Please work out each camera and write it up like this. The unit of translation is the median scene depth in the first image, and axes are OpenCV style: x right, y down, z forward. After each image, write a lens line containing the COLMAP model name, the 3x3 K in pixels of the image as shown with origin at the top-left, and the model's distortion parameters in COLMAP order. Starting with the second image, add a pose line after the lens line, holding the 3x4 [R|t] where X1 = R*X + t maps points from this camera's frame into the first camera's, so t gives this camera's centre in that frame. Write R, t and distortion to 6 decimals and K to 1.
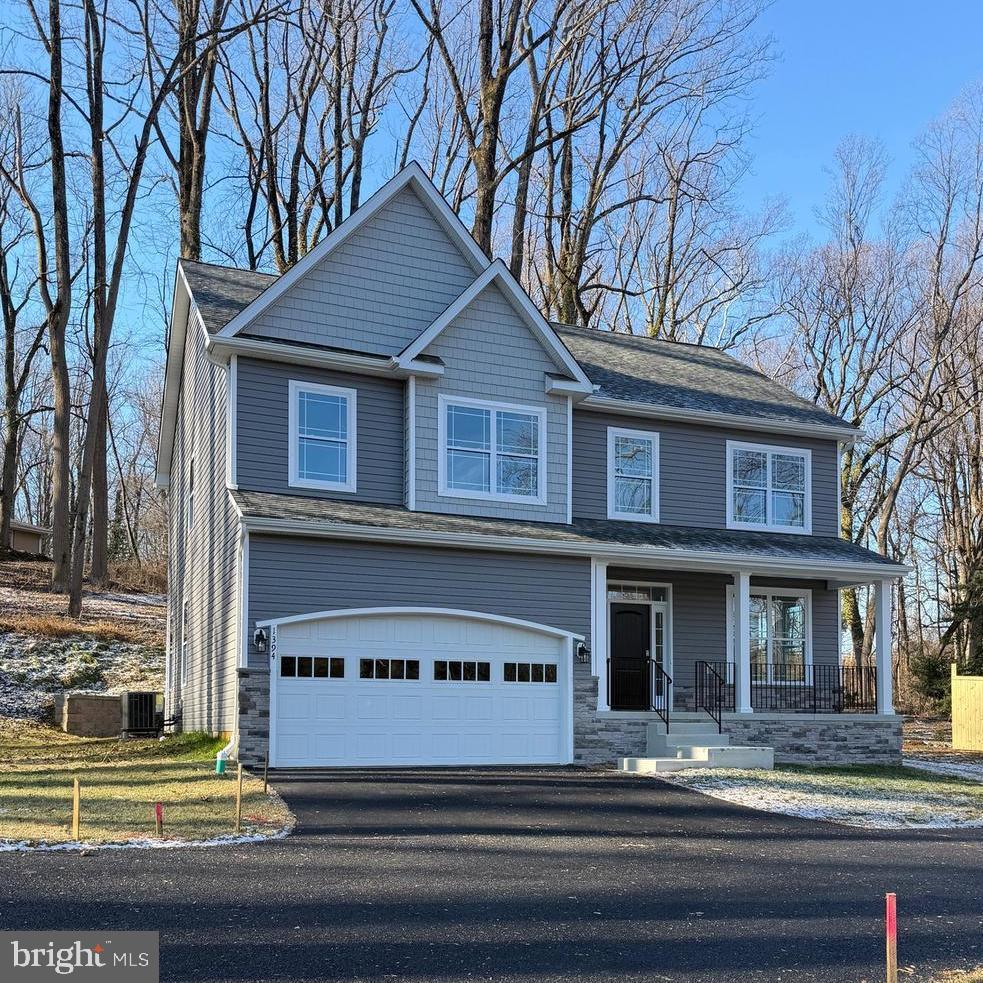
lens RADIAL K [[1064.7, 0, 509.7], [0, 1064.7, 675.9], [0, 0, 1]] dist [0.138745, -0.231143]
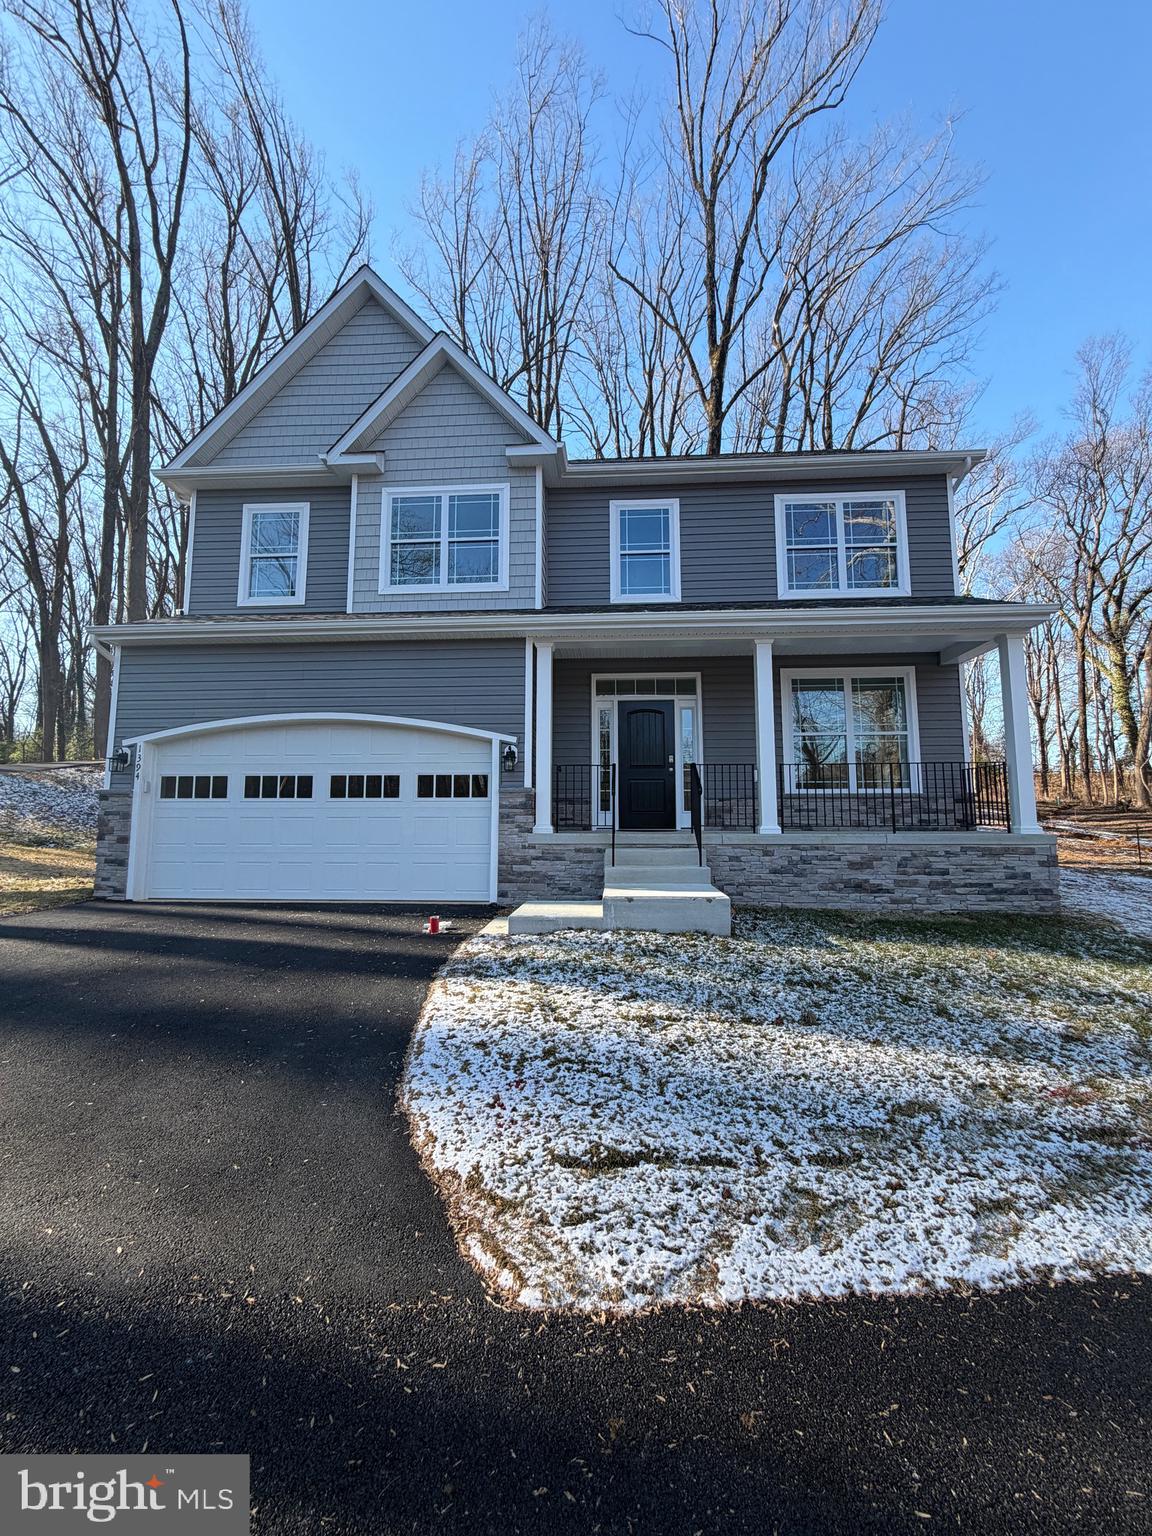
lens RADIAL K [[609.9, 0, 576.0], [0, 609.9, 768.0], [0, 0, 1]] dist [-0.001669, 0.001099]
pose [[0.895871, -0.047072, -0.441813, 0.291422], [0.024598, 0.998102, -0.056462, 0.010970], [0.443632, 0.039715, 0.895328, 0.590492]]
